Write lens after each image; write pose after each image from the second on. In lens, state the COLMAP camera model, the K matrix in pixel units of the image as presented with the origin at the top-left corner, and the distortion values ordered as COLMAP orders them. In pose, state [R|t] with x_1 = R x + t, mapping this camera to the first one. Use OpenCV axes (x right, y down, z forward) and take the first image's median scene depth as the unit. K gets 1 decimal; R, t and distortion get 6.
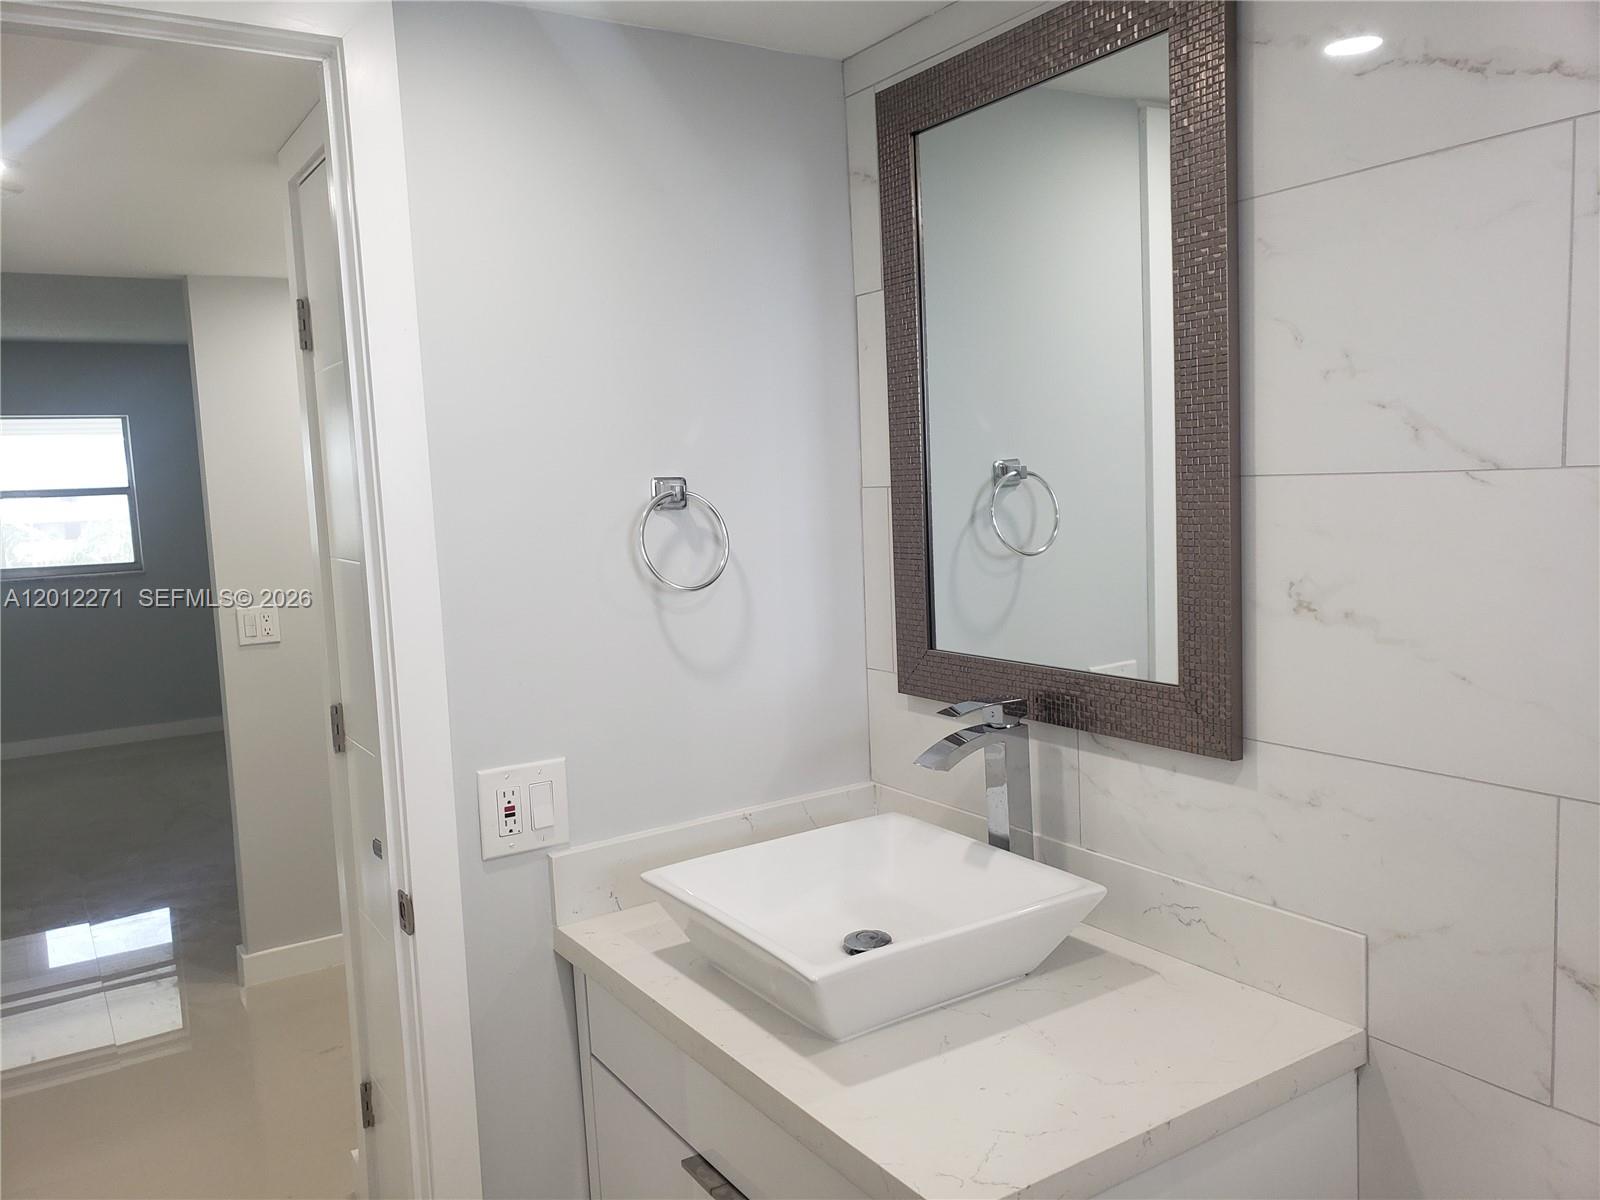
lens RADIAL K [[1242.5, 0, 808.5], [0, 1242.5, 612.9], [0, 0, 1]] dist [0.058155, -0.054594]
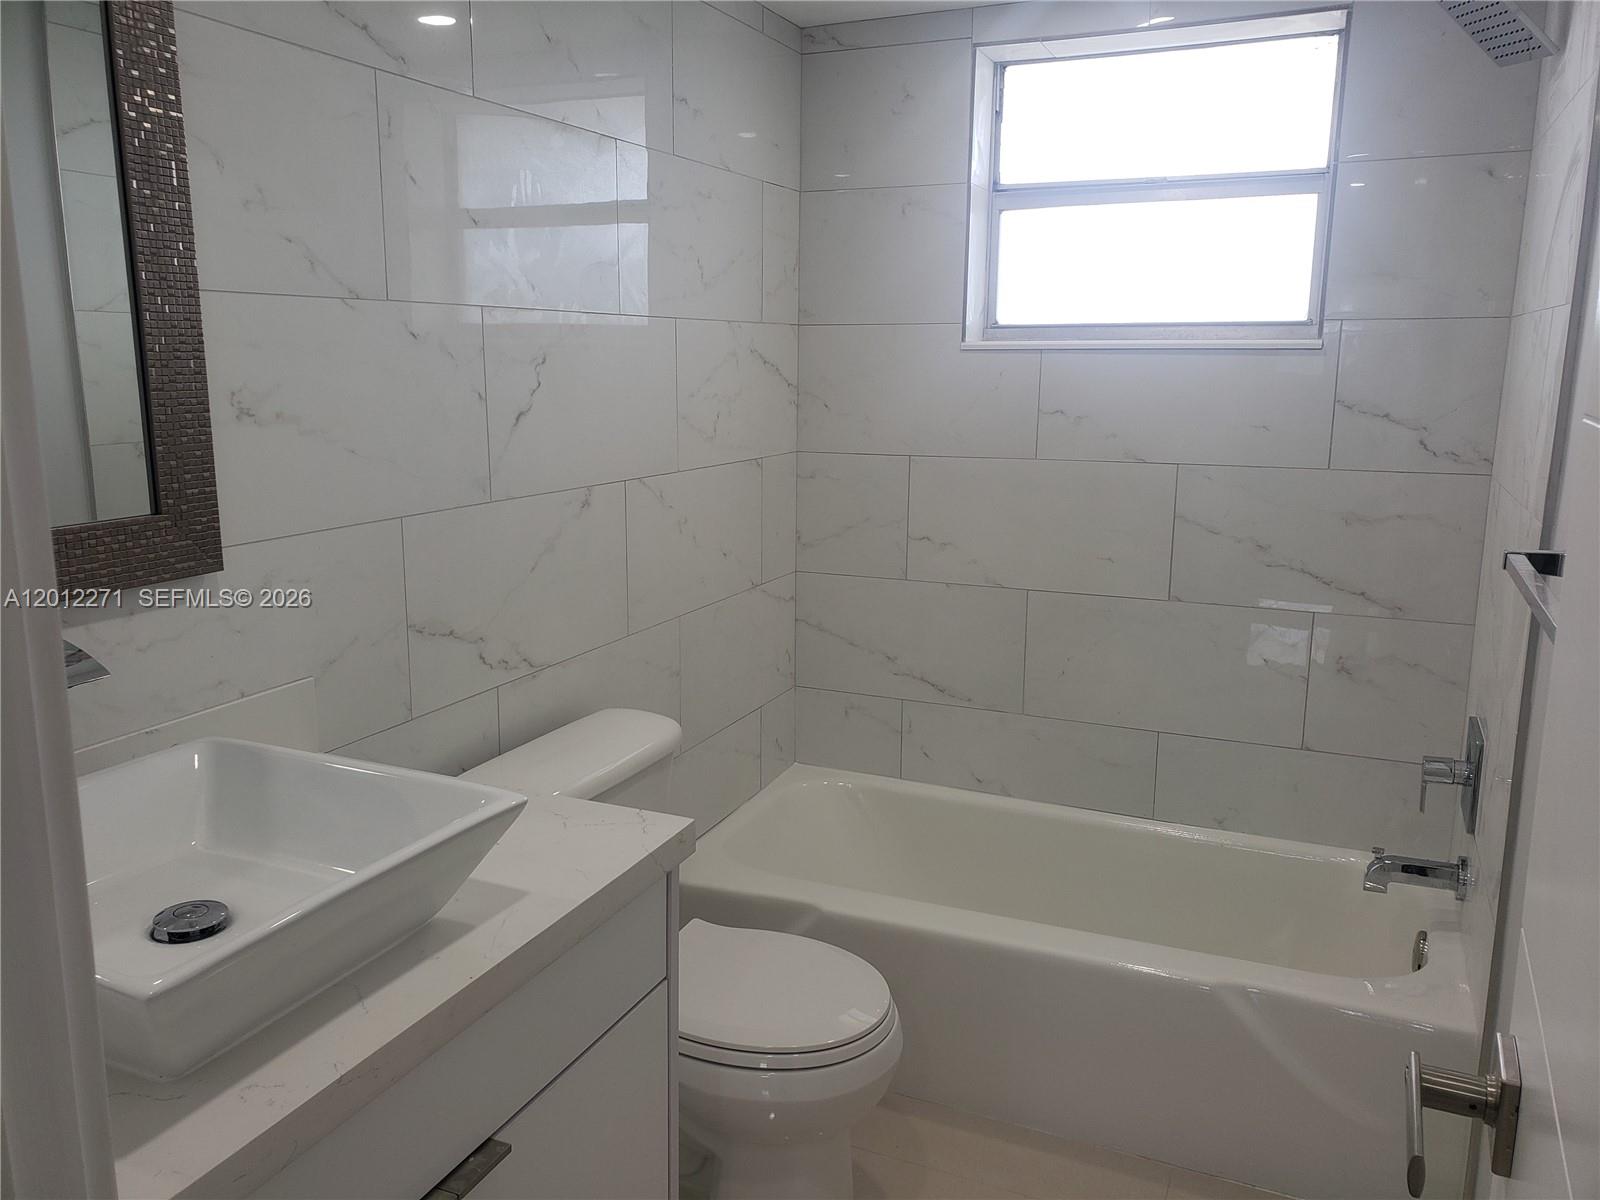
lens RADIAL K [[1242.5, 0, 772.8], [0, 1242.5, 575.9], [0, 0, 1]] dist [0.058155, -0.054594]
pose [[-0.531547, -0.113529, 0.839386, -0.823953], [0.113000, 0.972614, 0.203106, -0.038532], [-0.839457, 0.202811, -0.504161, 1.221514]]
